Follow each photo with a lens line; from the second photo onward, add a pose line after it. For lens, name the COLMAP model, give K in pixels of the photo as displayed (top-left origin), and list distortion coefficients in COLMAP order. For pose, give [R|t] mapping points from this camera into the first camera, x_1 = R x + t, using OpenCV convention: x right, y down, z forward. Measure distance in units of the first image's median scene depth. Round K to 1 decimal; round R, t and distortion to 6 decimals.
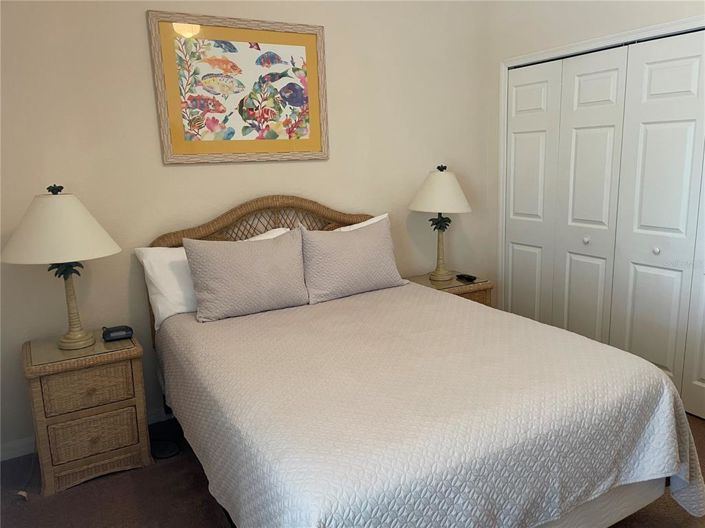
lens RADIAL K [[541.1, 0, 354.4], [0, 541.1, 267.5], [0, 0, 1]] dist [0.068946, -0.083481]
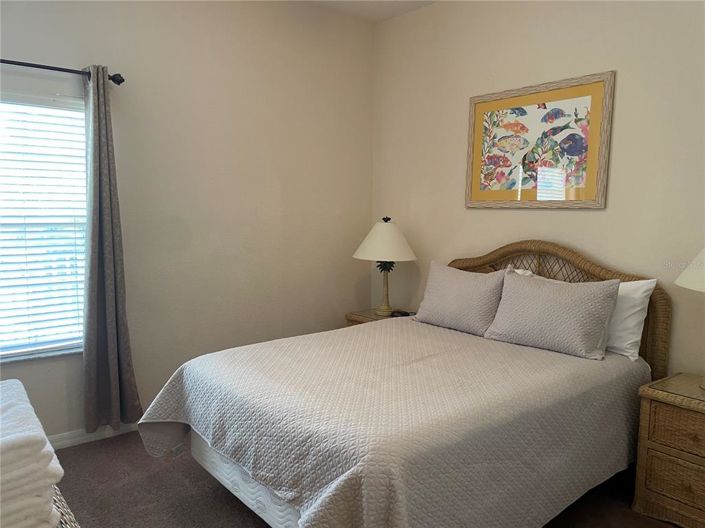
lens RADIAL K [[541.1, 0, 355.0], [0, 541.1, 262.7], [0, 0, 1]] dist [0.068946, -0.083481]
pose [[0.194530, 0.139470, -0.970931, 0.861292], [-0.206600, 0.973461, 0.098440, -0.125906], [0.958892, 0.181444, 0.218182, 0.449162]]
